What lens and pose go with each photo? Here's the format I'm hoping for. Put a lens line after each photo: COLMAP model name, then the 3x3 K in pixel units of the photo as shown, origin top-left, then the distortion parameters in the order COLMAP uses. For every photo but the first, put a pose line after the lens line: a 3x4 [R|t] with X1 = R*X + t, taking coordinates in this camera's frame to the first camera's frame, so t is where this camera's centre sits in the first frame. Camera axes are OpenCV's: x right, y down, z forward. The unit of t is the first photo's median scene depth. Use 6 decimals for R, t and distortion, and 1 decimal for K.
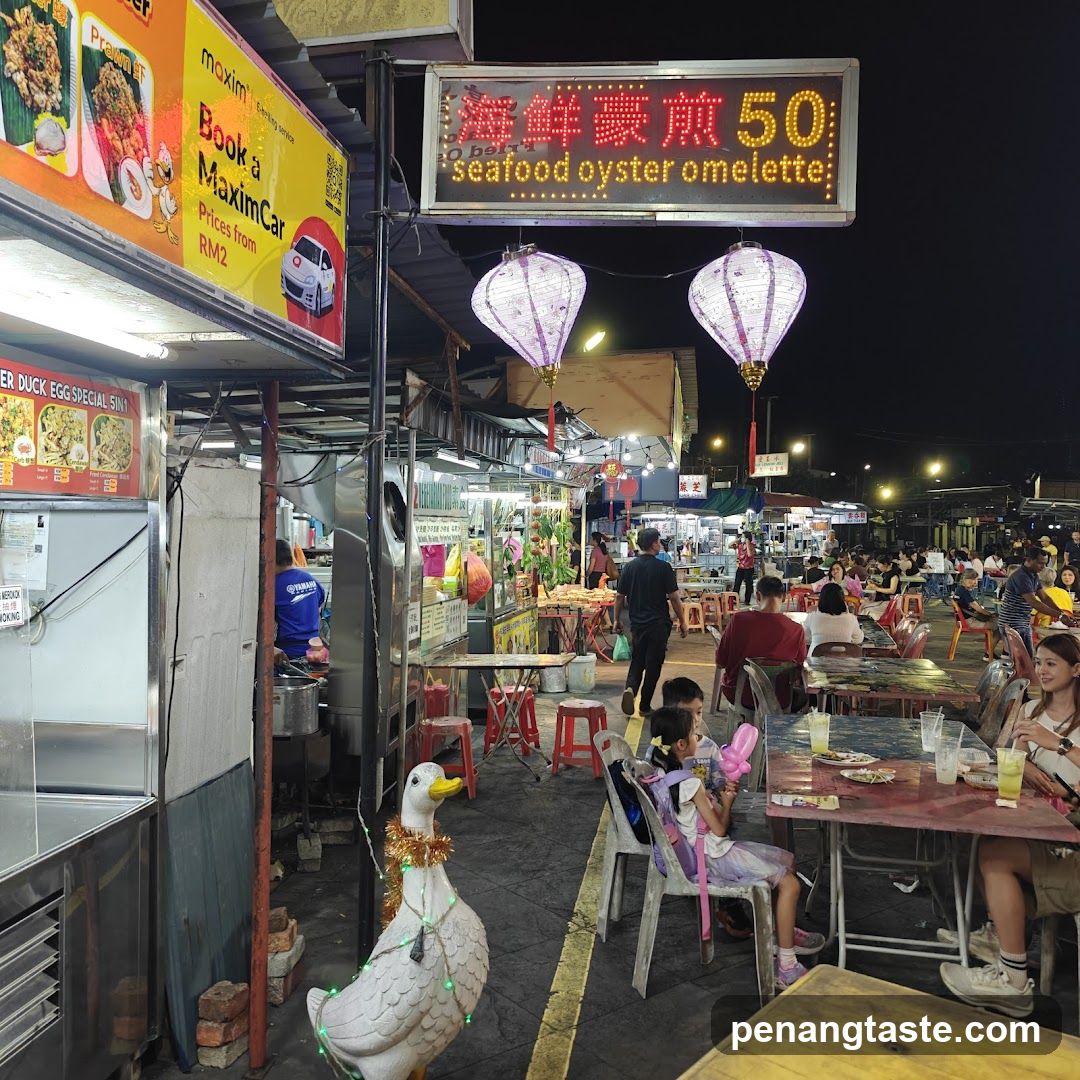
lens RADIAL K [[994.7, 0, 541.4], [0, 994.7, 525.7], [0, 0, 1]] dist [0.030943, -0.013559]
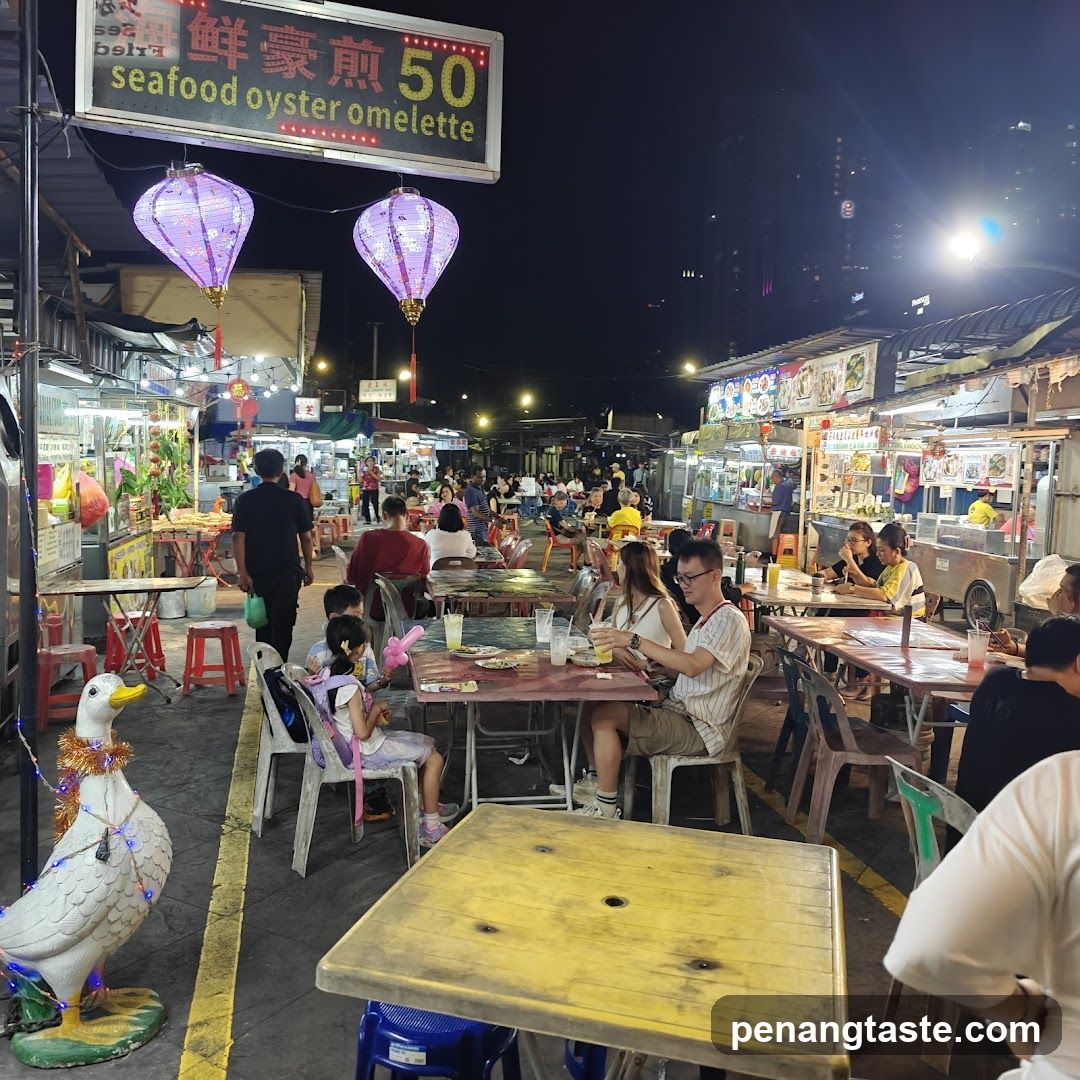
lens RADIAL K [[994.7, 0, 541.4], [0, 994.7, 525.7], [0, 0, 1]] dist [0.030943, -0.013559]
pose [[0.922948, -0.014498, 0.384650, -0.067645], [-0.014450, 0.997281, 0.072261, 0.004093], [-0.384652, -0.072251, 0.920230, -0.075230]]
